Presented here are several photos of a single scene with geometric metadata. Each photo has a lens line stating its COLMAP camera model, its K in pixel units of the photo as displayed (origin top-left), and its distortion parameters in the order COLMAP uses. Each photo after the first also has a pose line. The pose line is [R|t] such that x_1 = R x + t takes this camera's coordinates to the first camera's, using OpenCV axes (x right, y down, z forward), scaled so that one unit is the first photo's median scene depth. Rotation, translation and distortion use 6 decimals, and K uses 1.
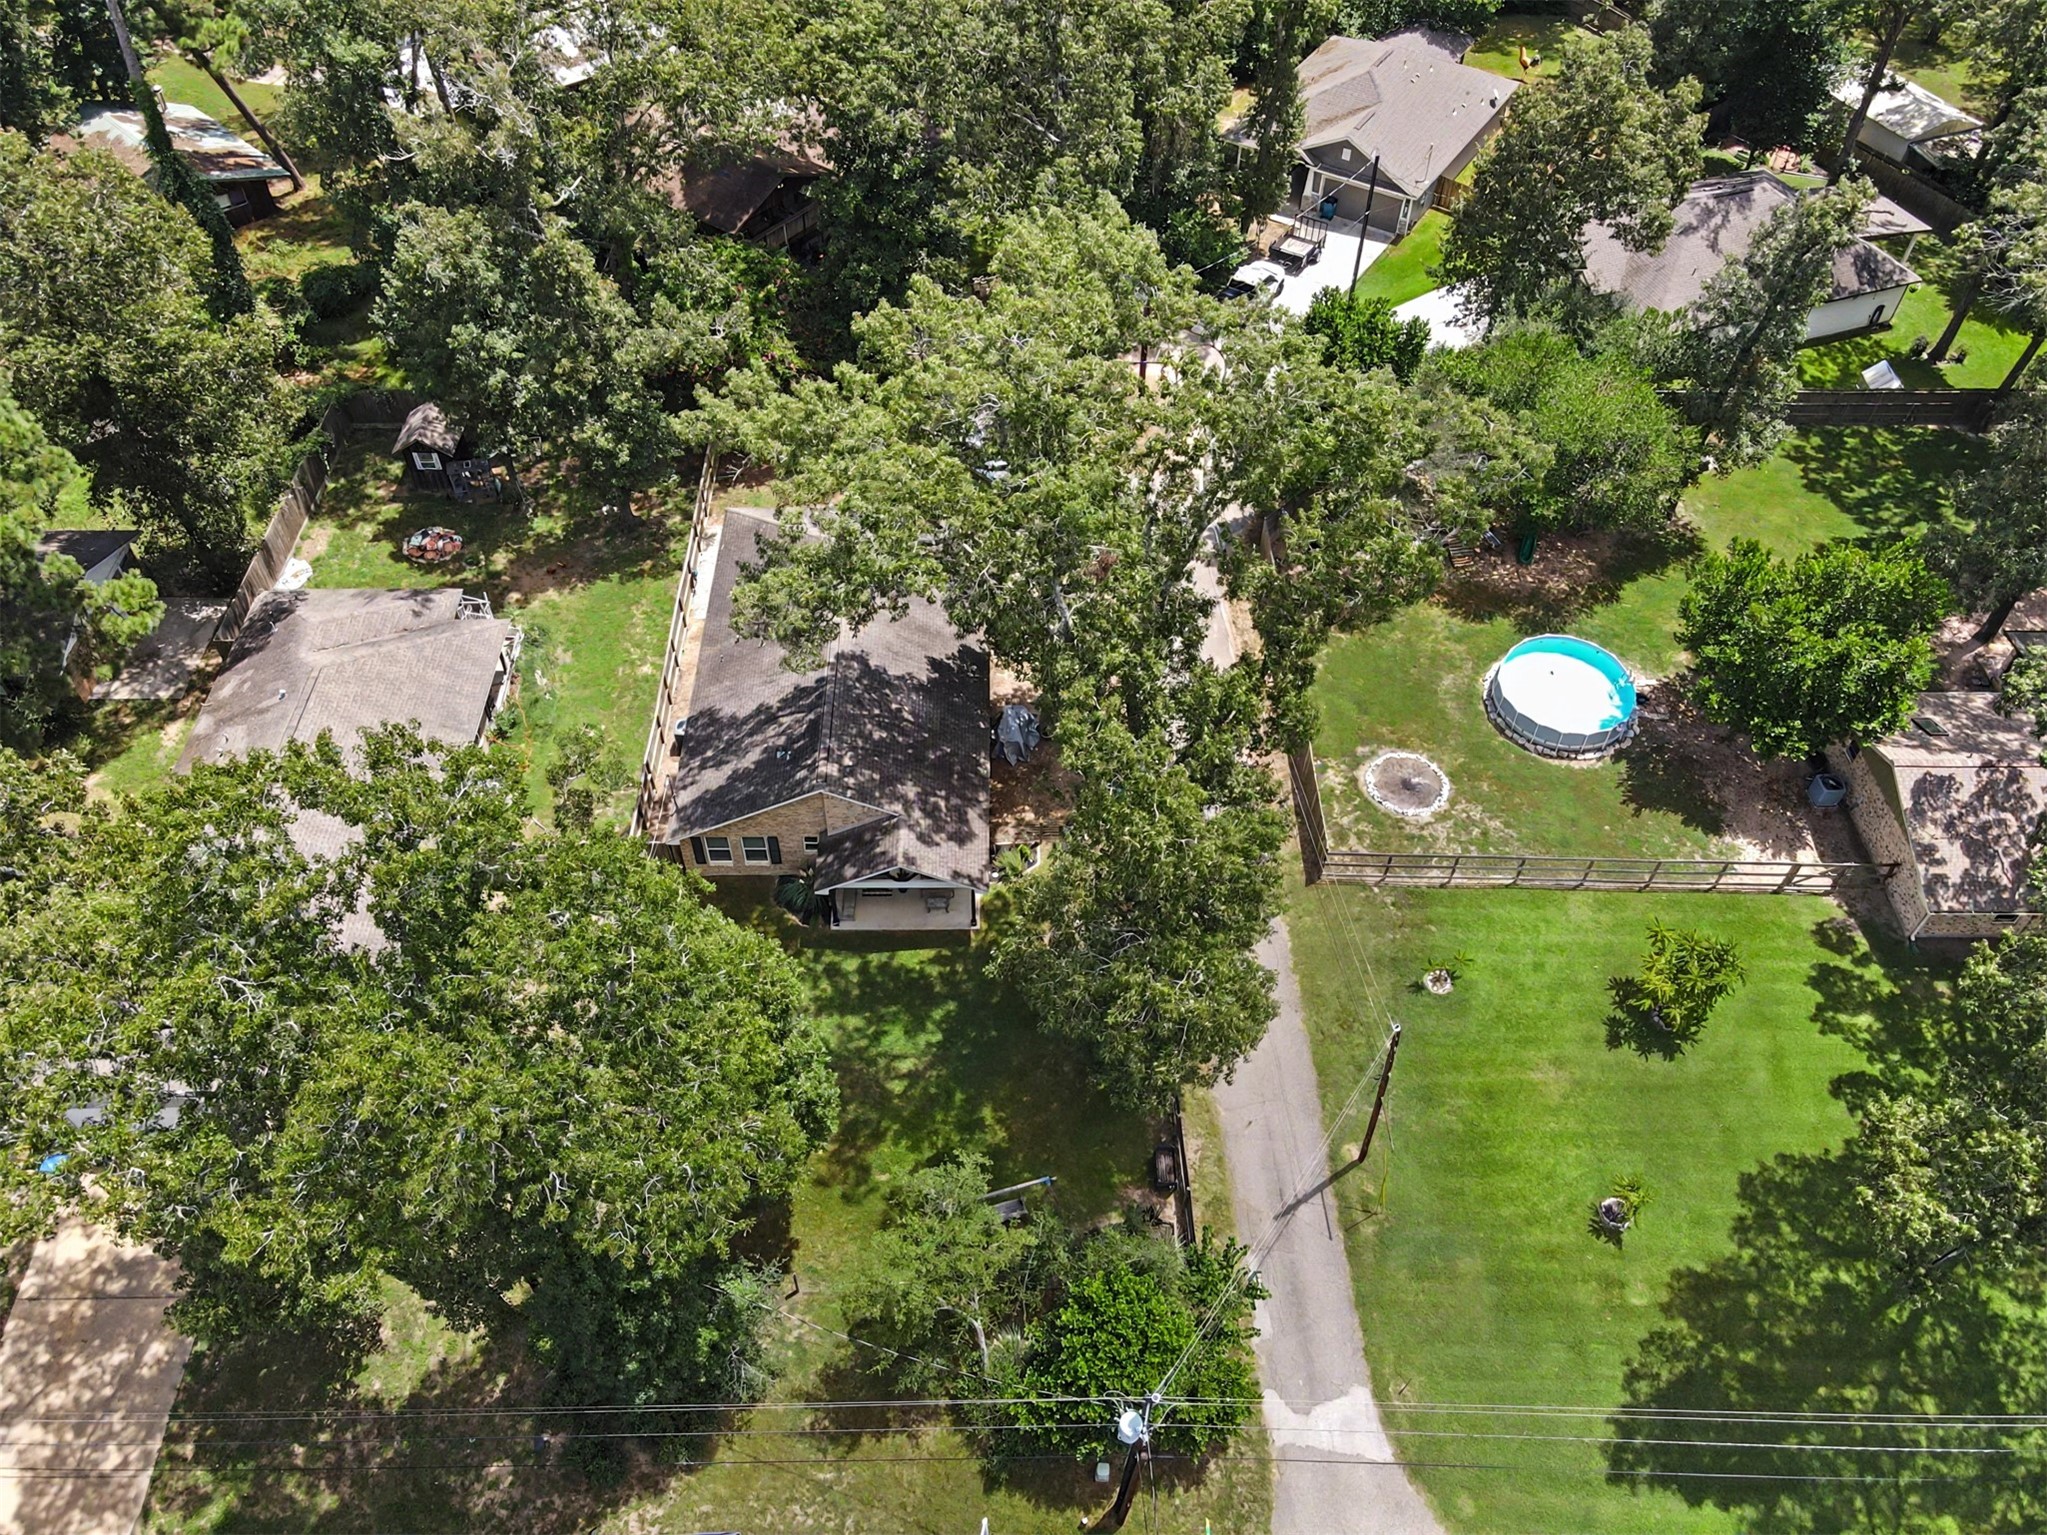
lens RADIAL K [[1492.3, 0, 1023.5], [0, 1492.3, 767.5], [0, 0, 1]] dist [0.011360, -0.001825]
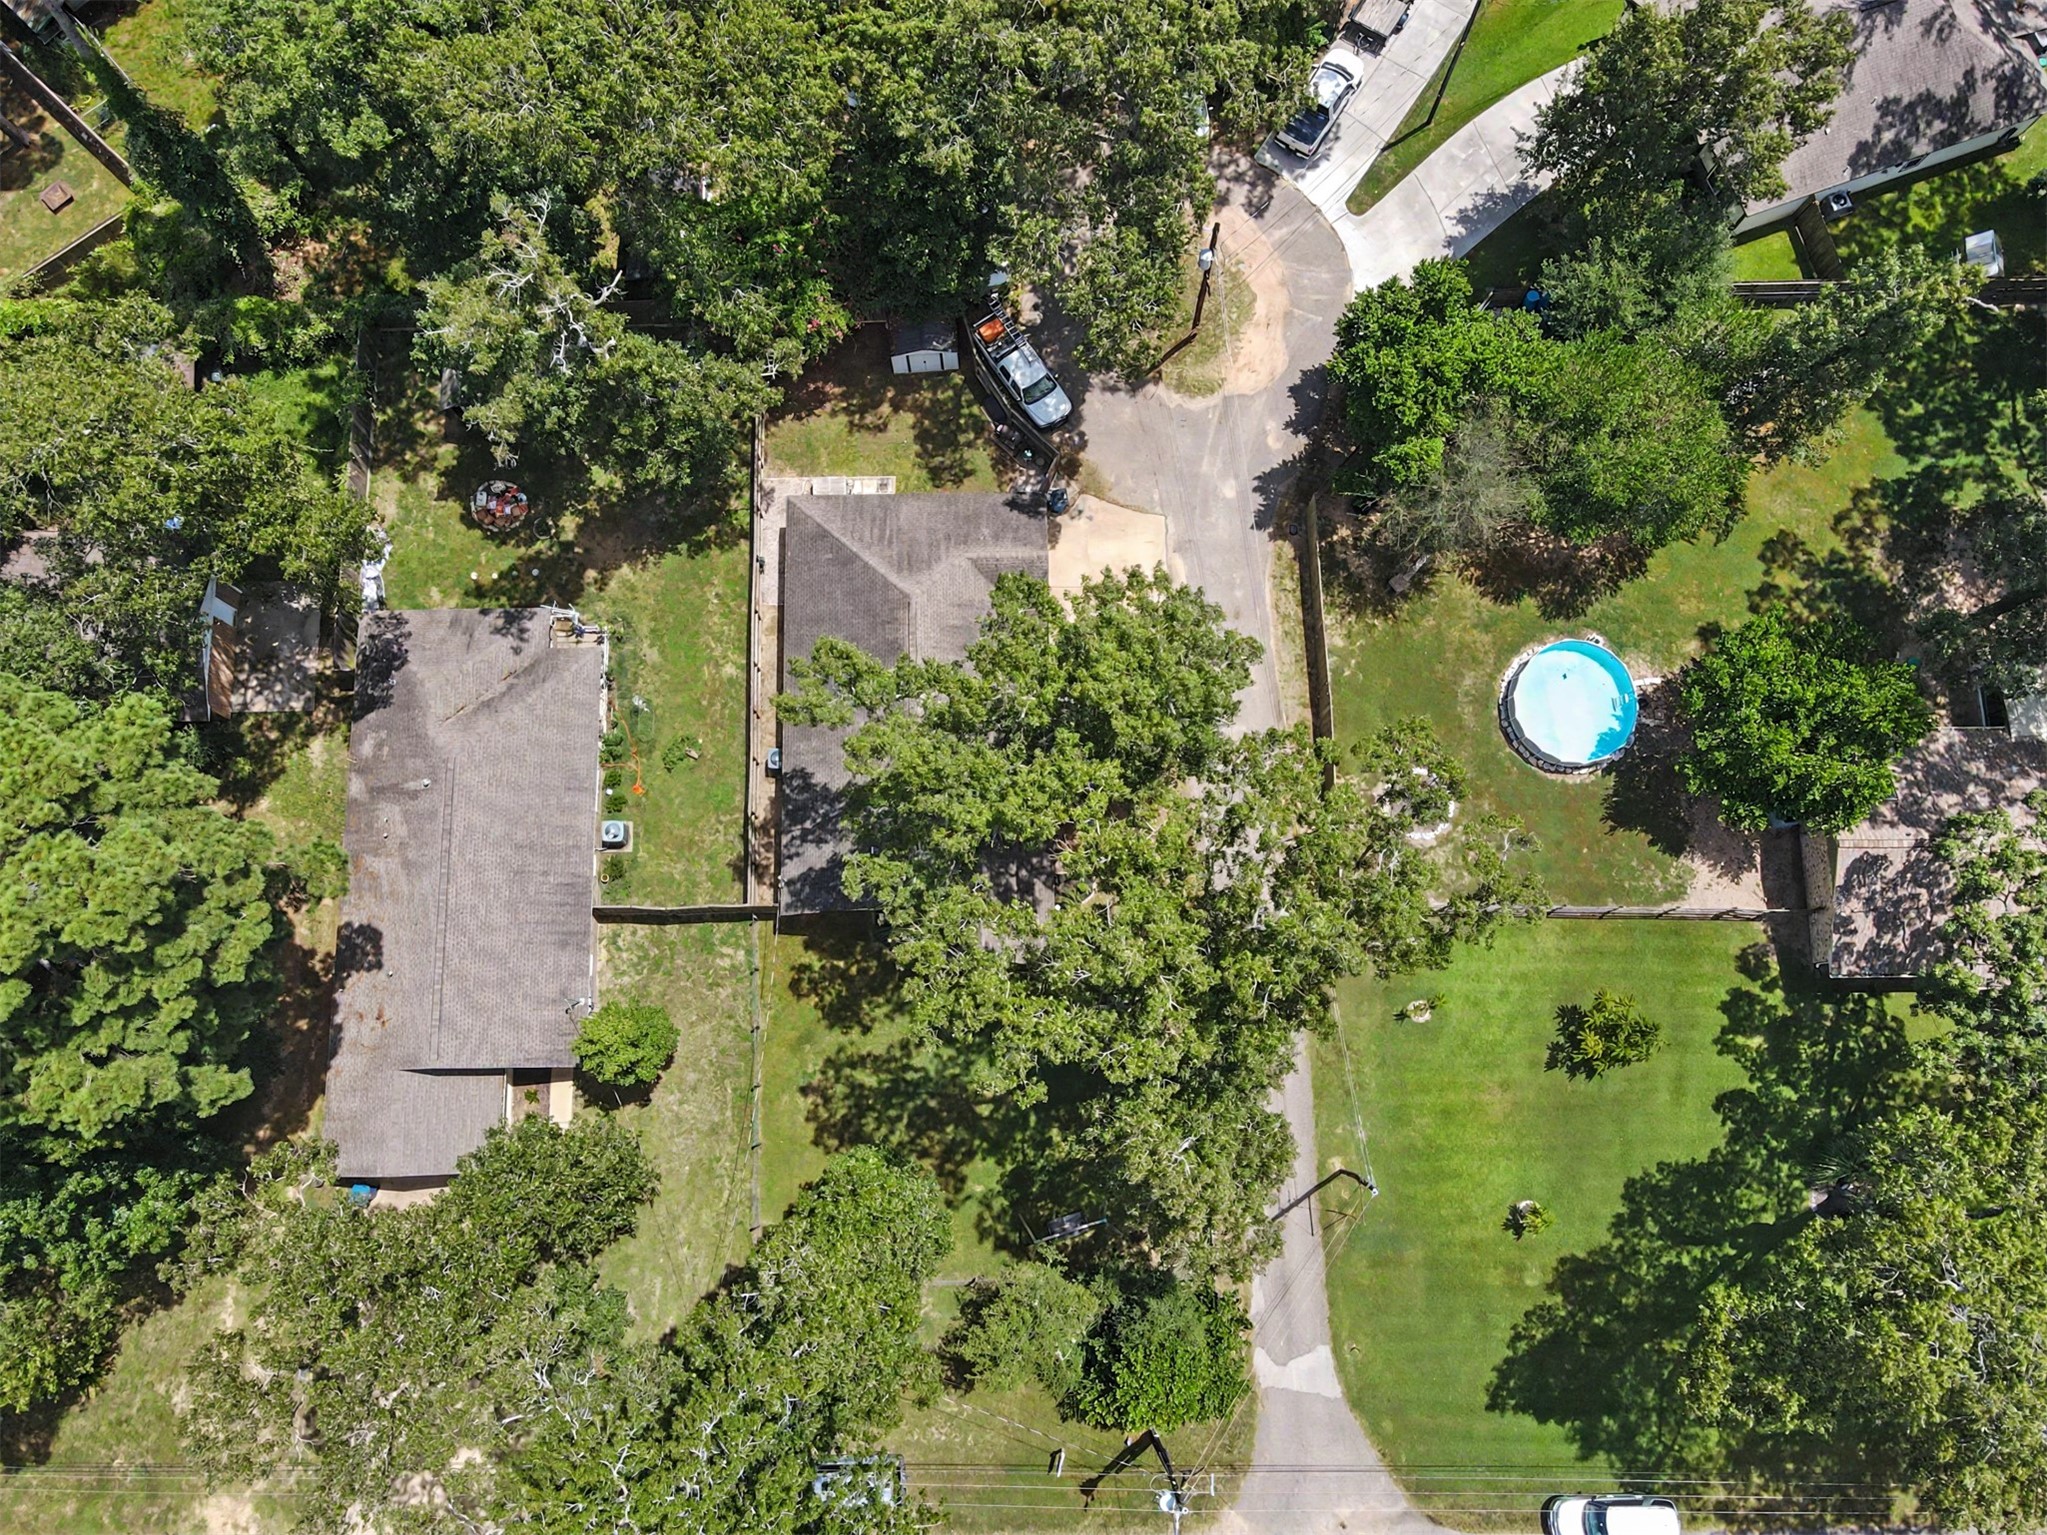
lens RADIAL K [[1483.9, 0, 1023.5], [0, 1483.9, 767.5], [0, 0, 1]] dist [0.002476, 0.005763]
pose [[0.999975, -0.006053, -0.003608, -0.042364], [0.007045, 0.871689, 0.490009, -0.621999], [0.000179, -0.490022, 0.871710, 0.031717]]
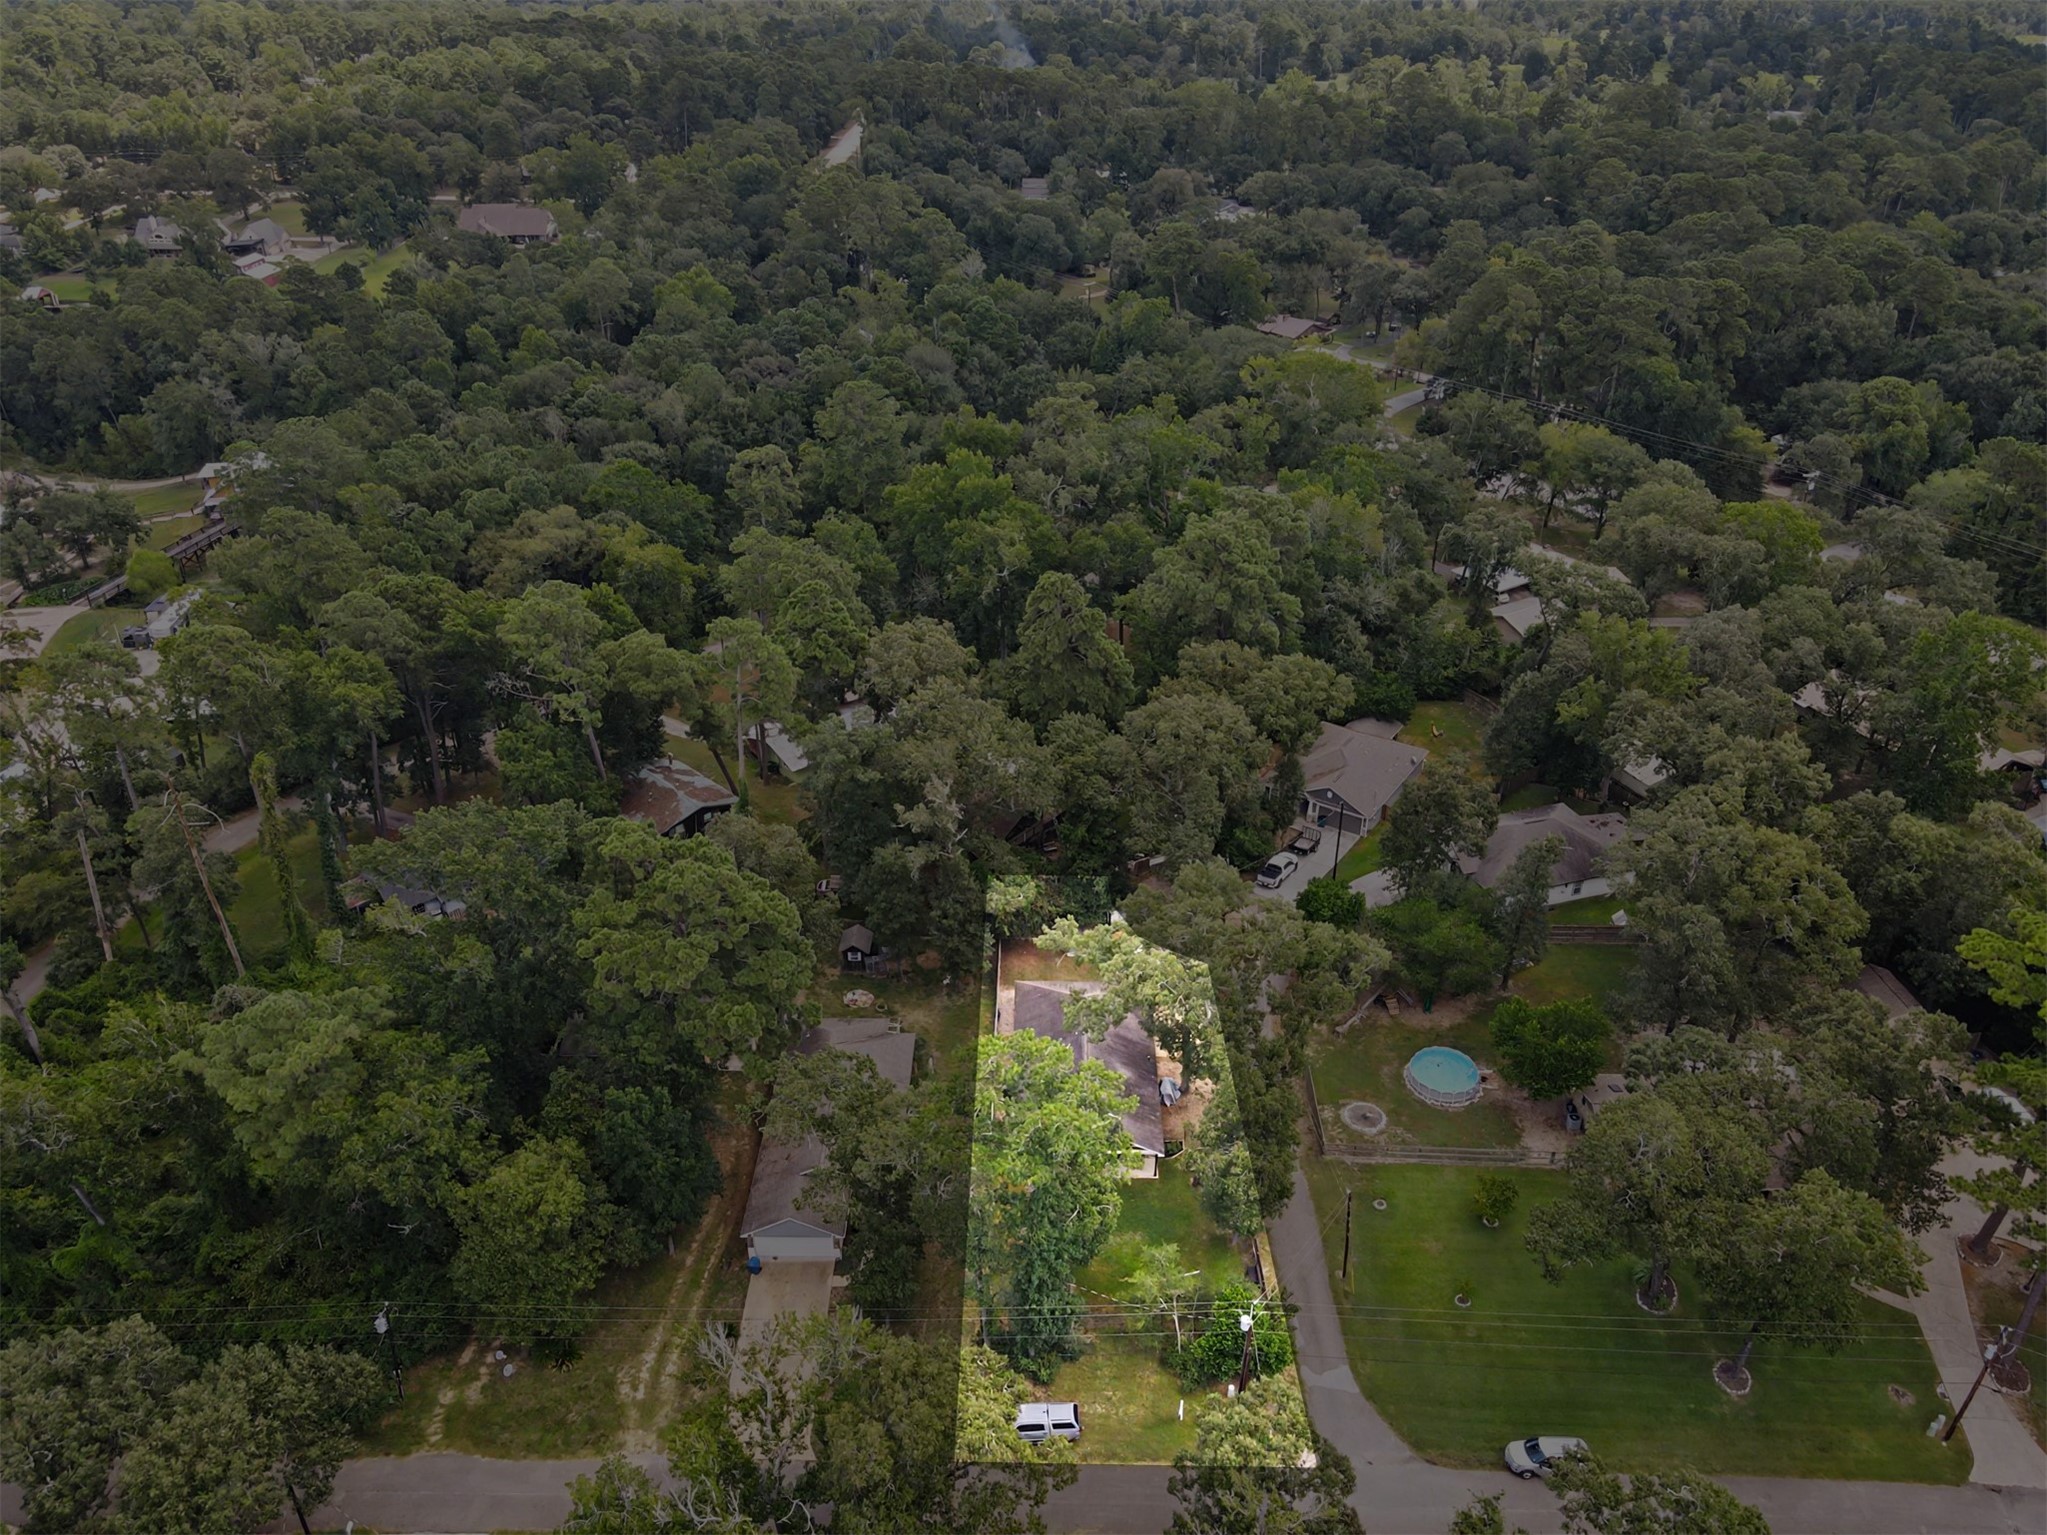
lens RADIAL K [[1492.3, 0, 1023.5], [0, 1492.3, 767.5], [0, 0, 1]] dist [0.011360, -0.001825]
pose [[0.999452, 0.005005, -0.032720, -0.152968], [-0.015475, 0.944465, -0.328247, 0.254642], [0.029260, 0.328574, 0.944025, -1.167921]]
